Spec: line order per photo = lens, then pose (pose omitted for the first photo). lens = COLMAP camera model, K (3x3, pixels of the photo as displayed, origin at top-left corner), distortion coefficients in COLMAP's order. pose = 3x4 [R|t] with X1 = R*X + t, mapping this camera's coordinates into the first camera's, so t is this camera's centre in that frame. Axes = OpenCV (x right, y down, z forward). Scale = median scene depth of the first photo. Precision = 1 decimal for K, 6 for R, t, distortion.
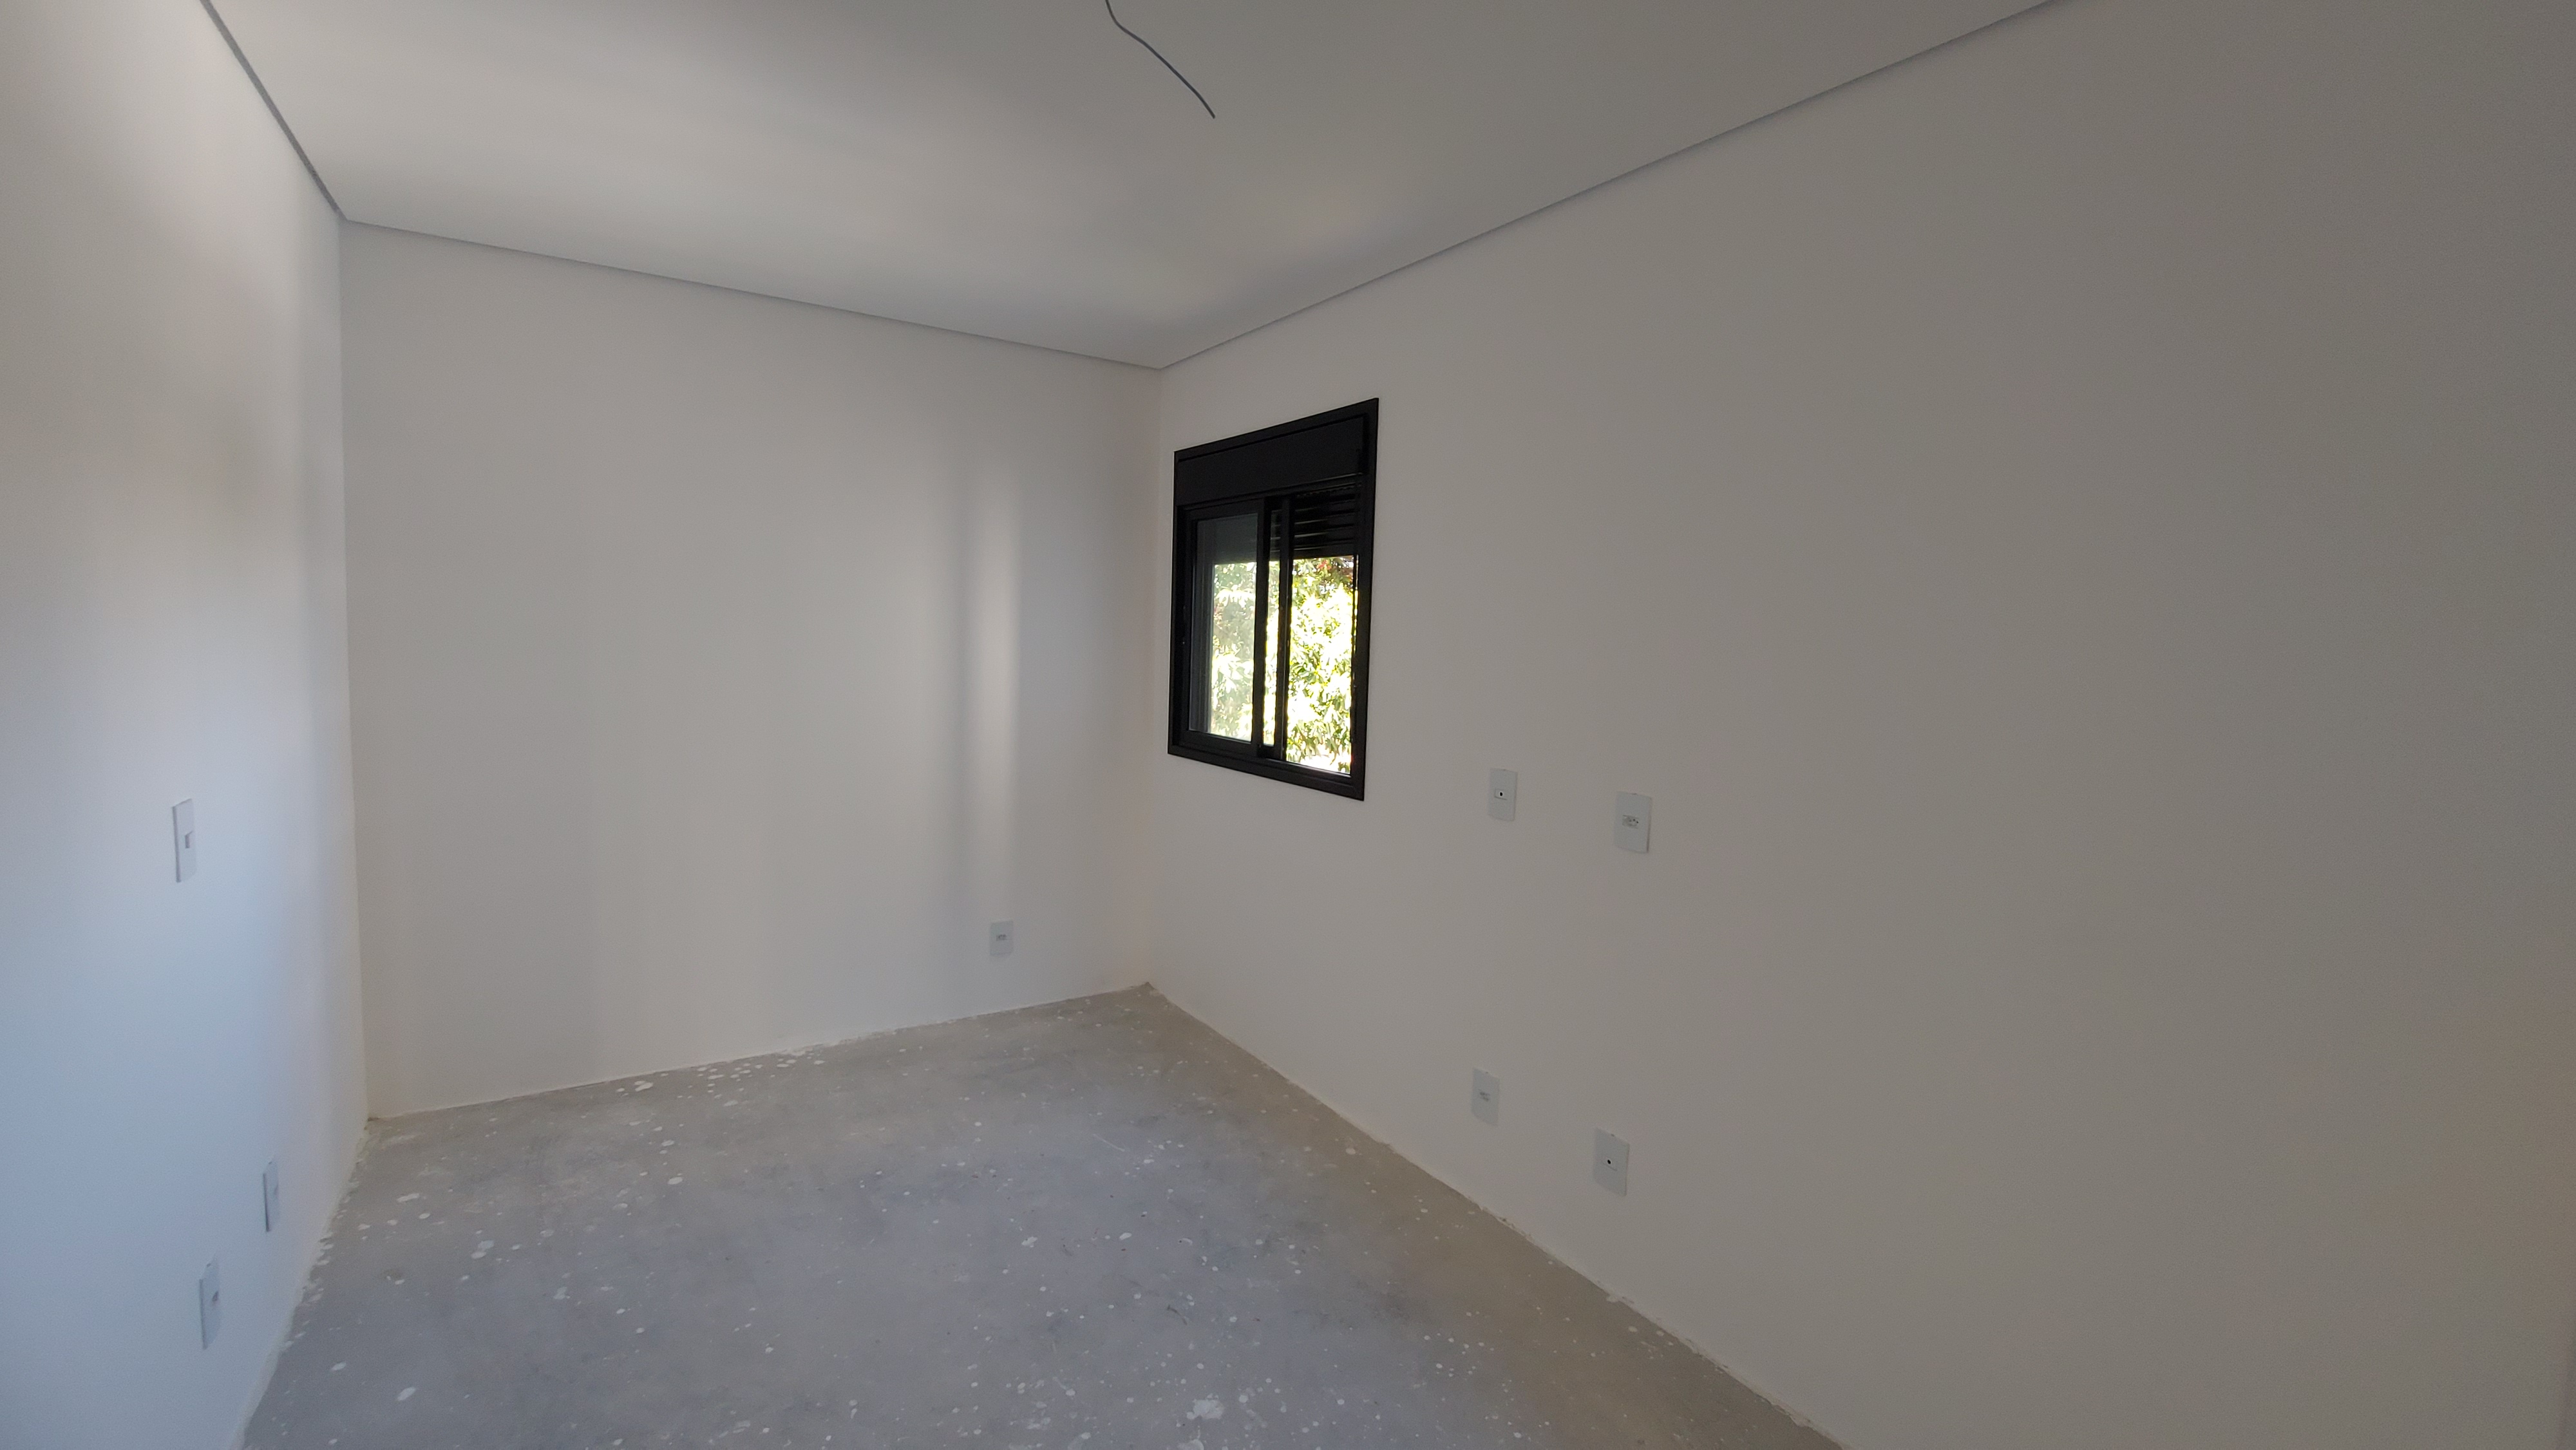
lens RADIAL K [[1010.5, 0, 1259.5], [0, 1010.5, 732.1], [0, 0, 1]] dist [-0.024451, -0.000719]
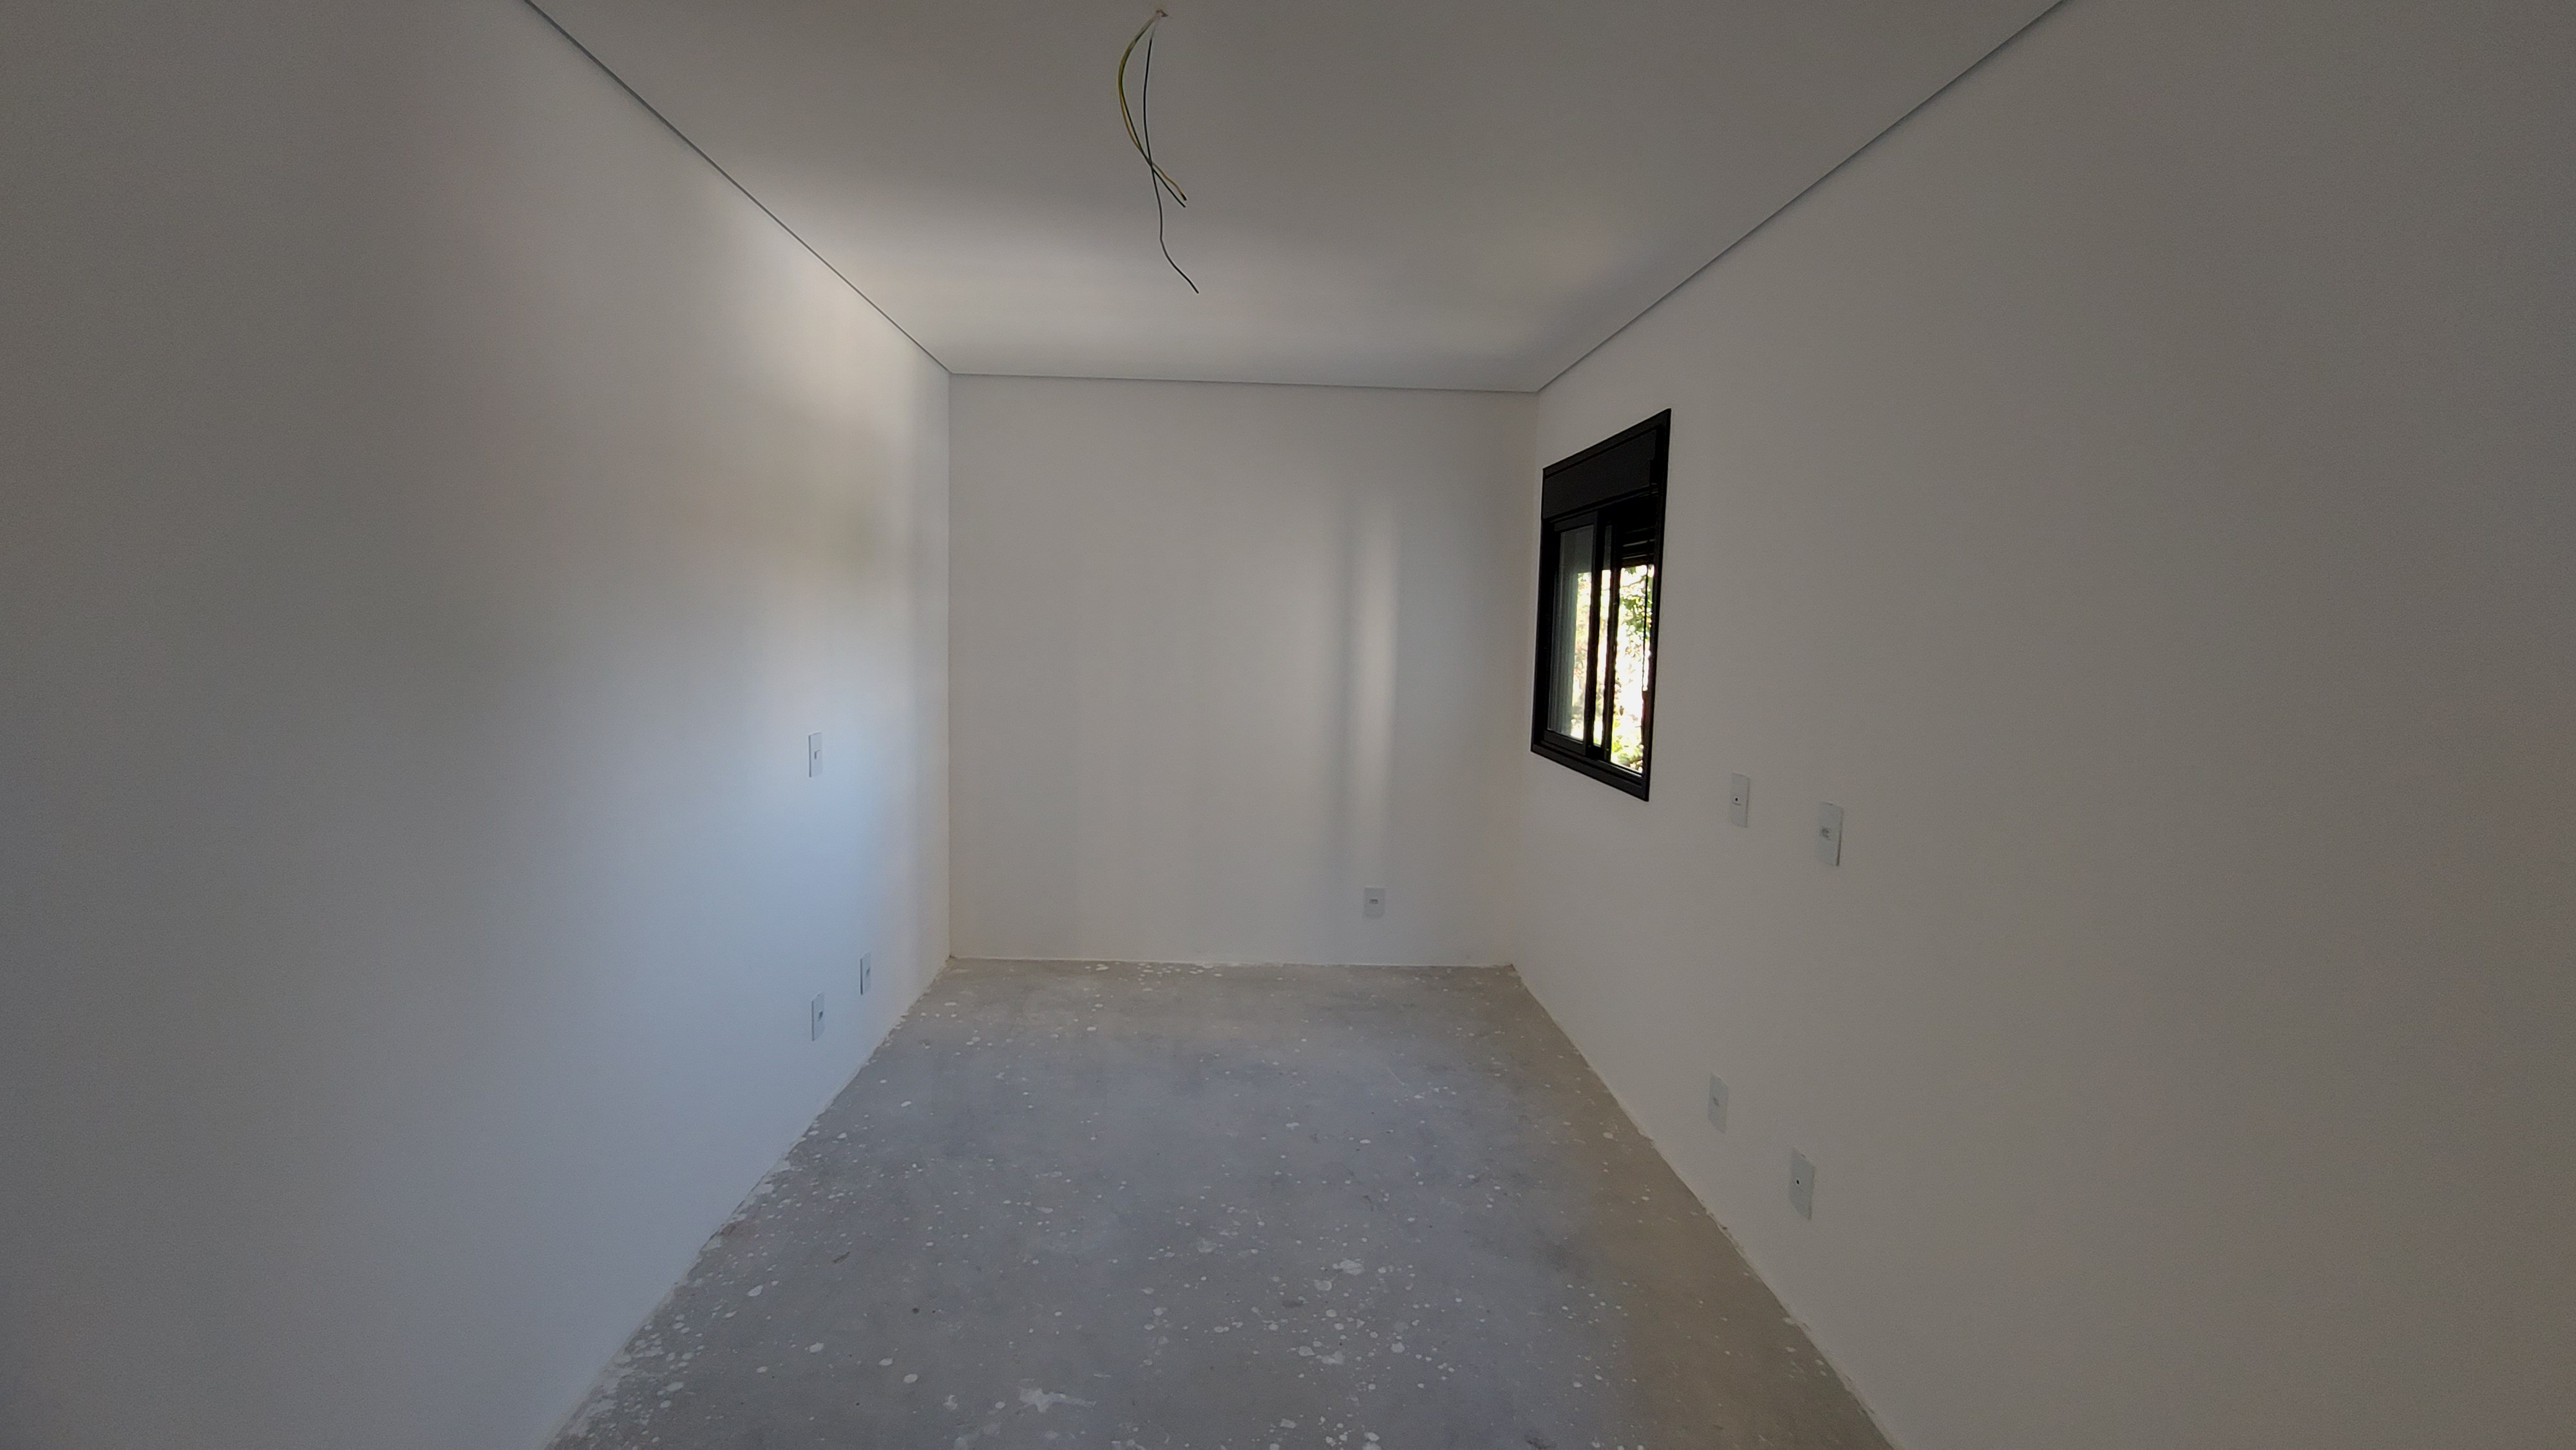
lens RADIAL K [[998.2, 0, 1252.2], [0, 998.2, 741.4], [0, 0, 1]] dist [-0.036908, 0.000060]
pose [[0.850460, 0.052120, -0.523451, 0.274451], [-0.049936, 0.998585, 0.018297, 0.007421], [0.523663, 0.010578, 0.851860, -0.067725]]
